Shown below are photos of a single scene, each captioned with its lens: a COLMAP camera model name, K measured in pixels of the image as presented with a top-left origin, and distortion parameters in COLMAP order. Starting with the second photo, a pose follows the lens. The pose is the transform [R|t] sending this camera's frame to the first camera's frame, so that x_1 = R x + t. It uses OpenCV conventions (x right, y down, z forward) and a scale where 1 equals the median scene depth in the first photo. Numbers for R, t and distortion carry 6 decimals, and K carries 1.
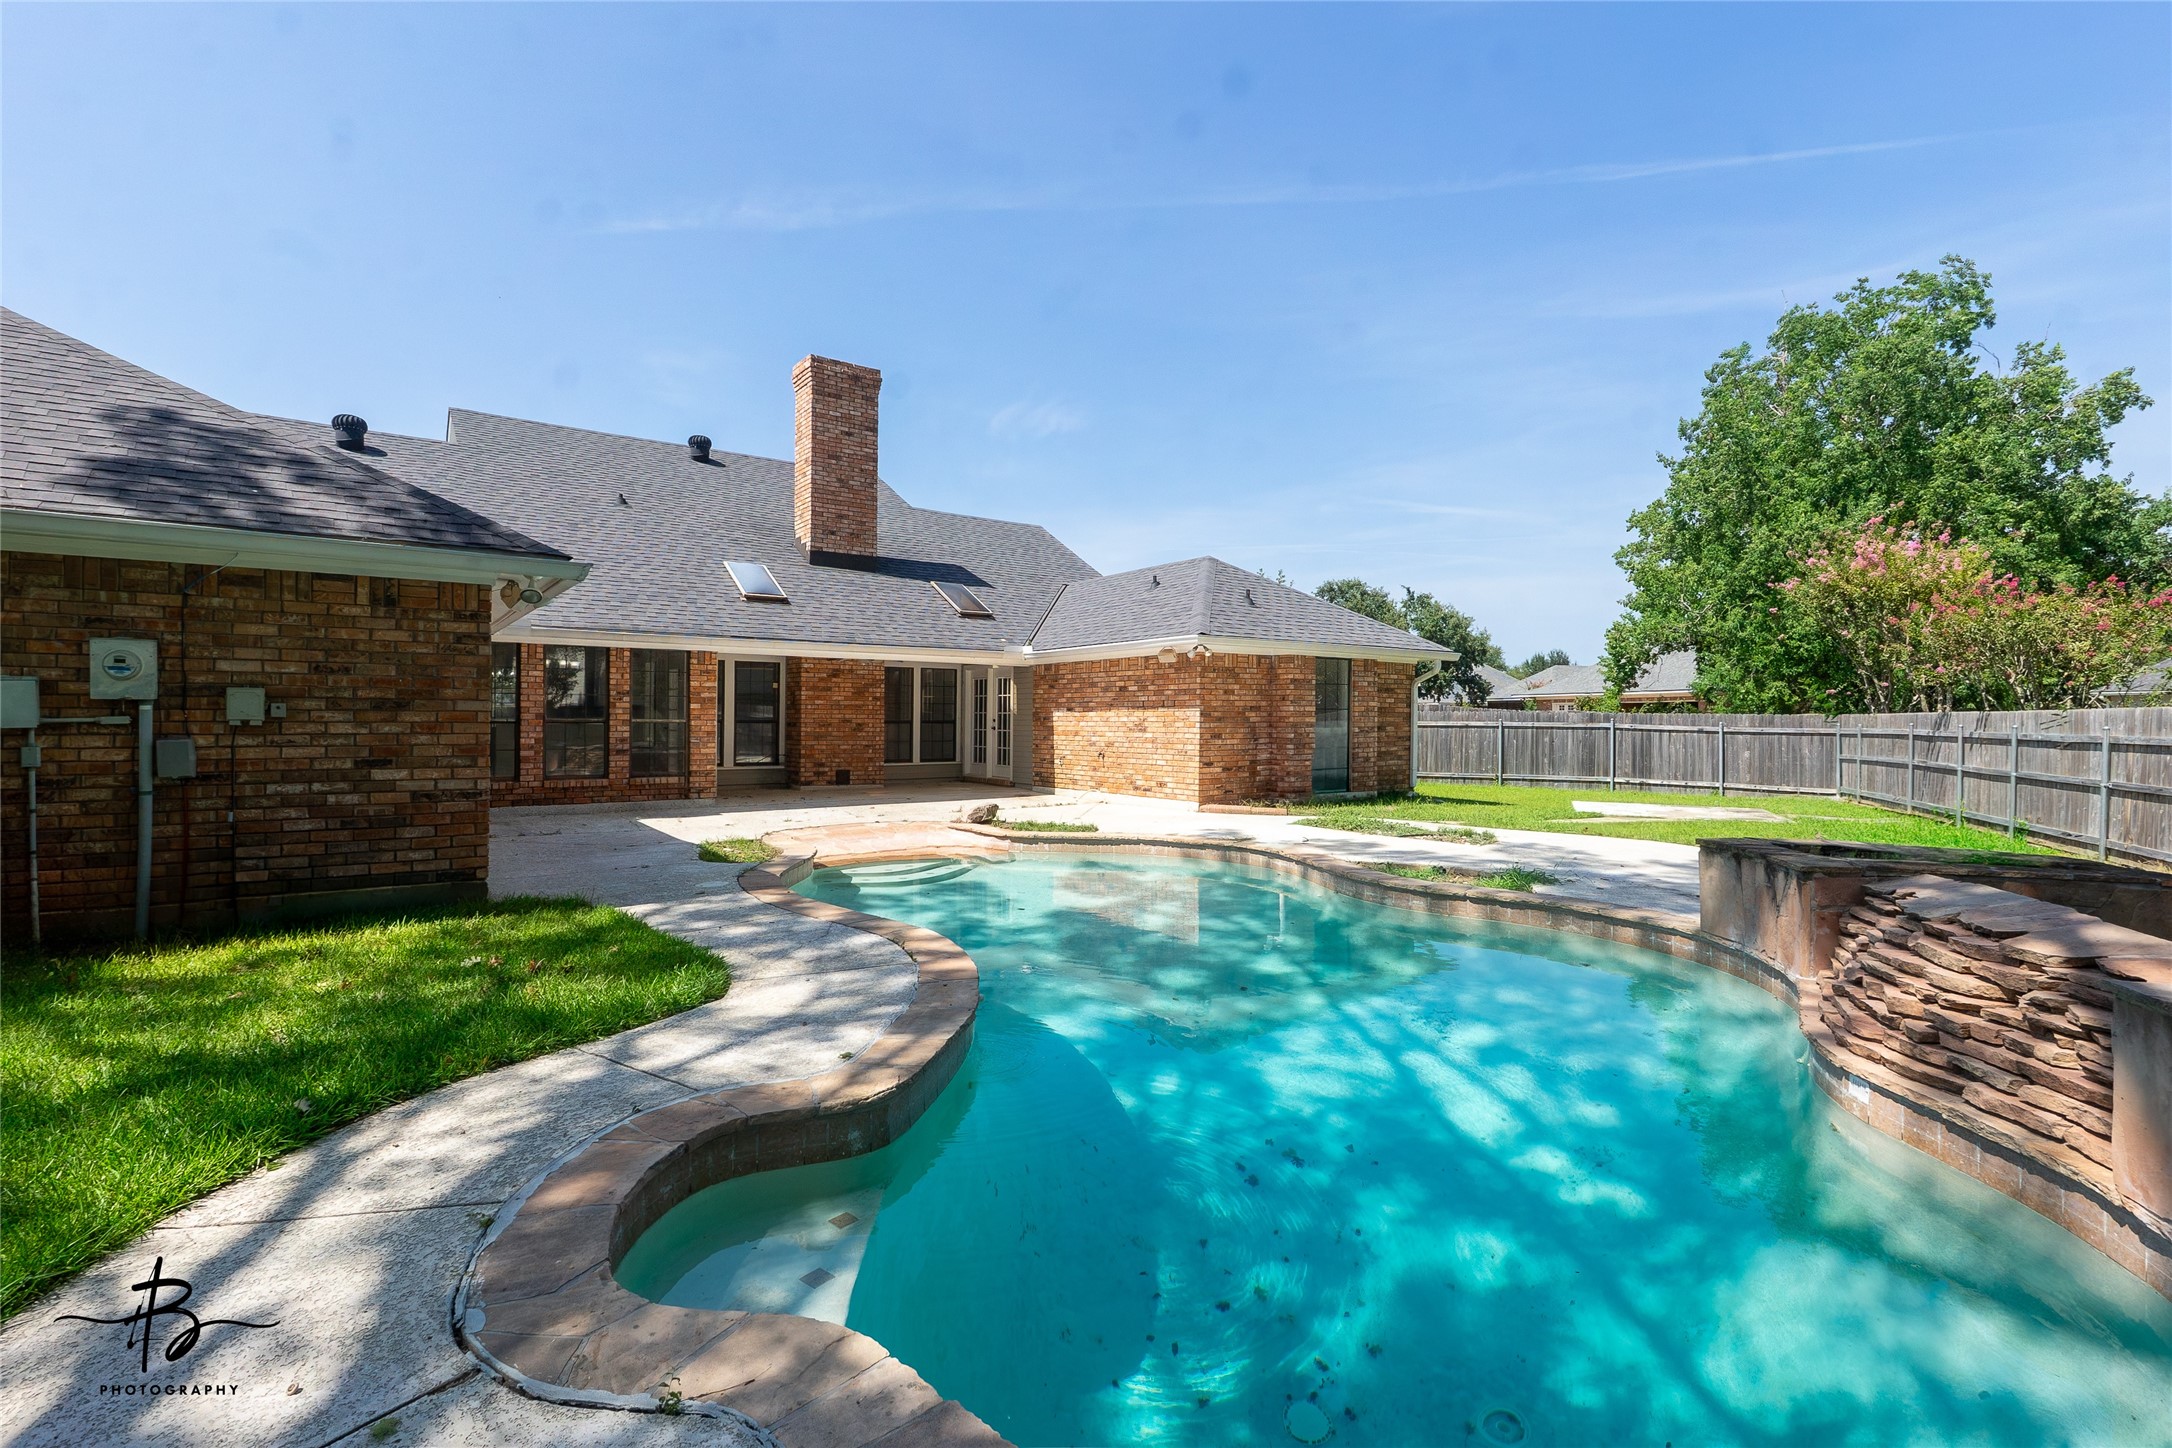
lens RADIAL K [[995.2, 0, 1085.8], [0, 995.2, 725.8], [0, 0, 1]] dist [0.000569, 0.001687]
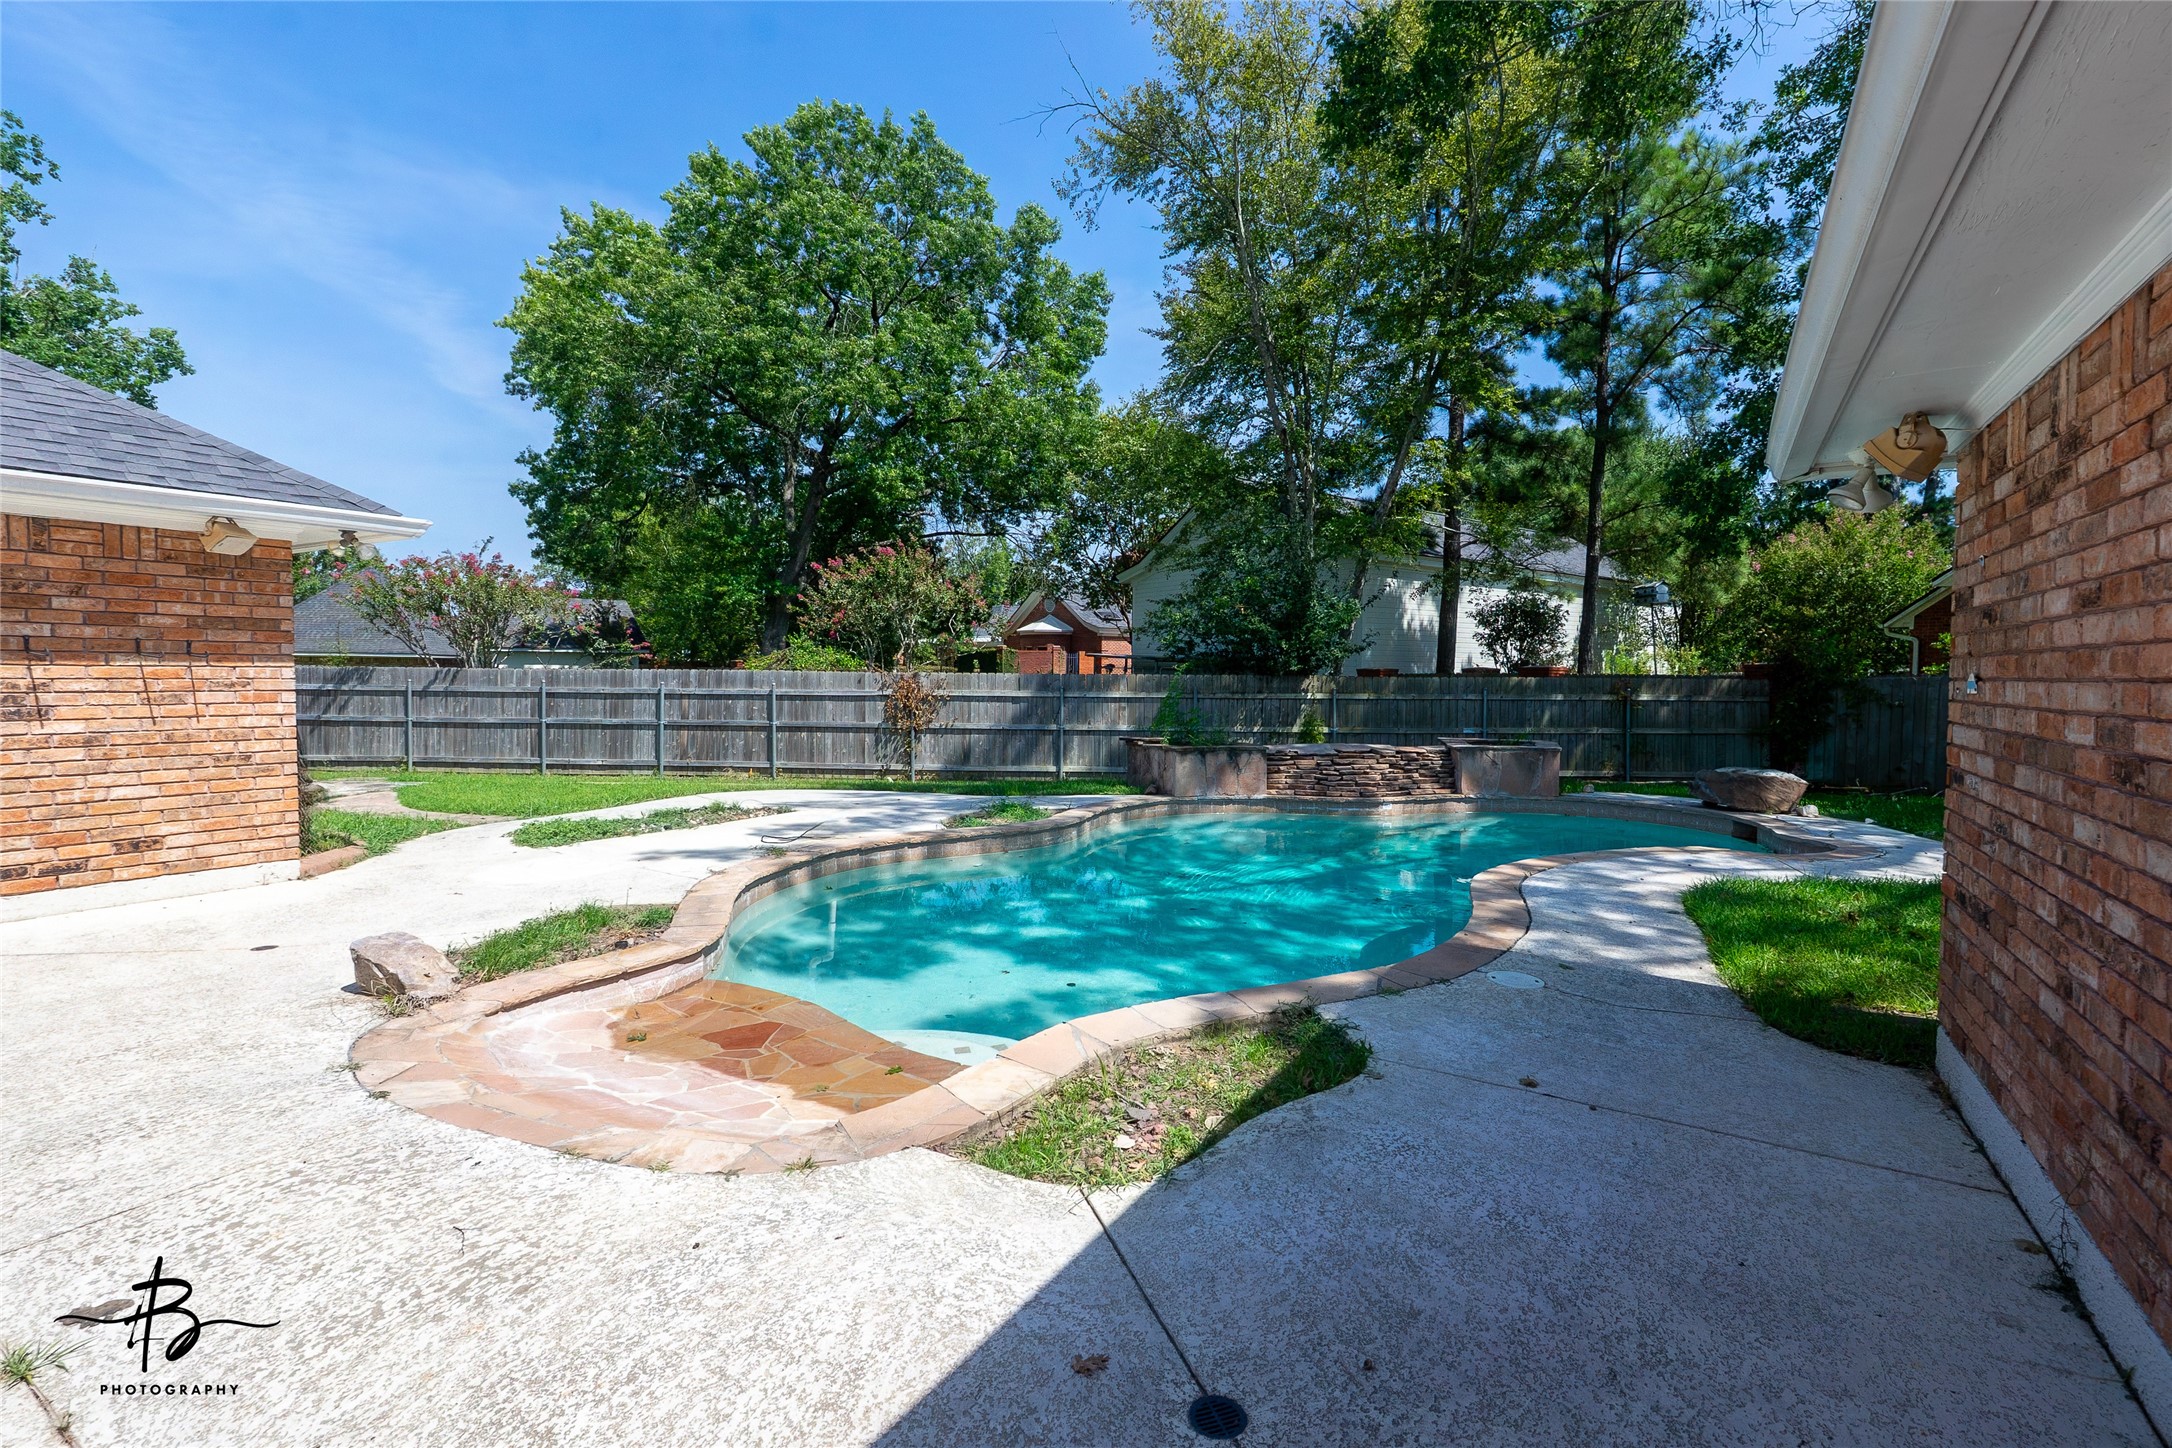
lens RADIAL K [[995.2, 0, 1092.8], [0, 995.2, 720.9], [0, 0, 1]] dist [0.000569, 0.001687]
pose [[-0.400913, -0.047800, 0.914868, -0.463426], [-0.007758, 0.998779, 0.048785, -0.015357], [-0.916083, 0.012461, -0.400794, 0.817154]]
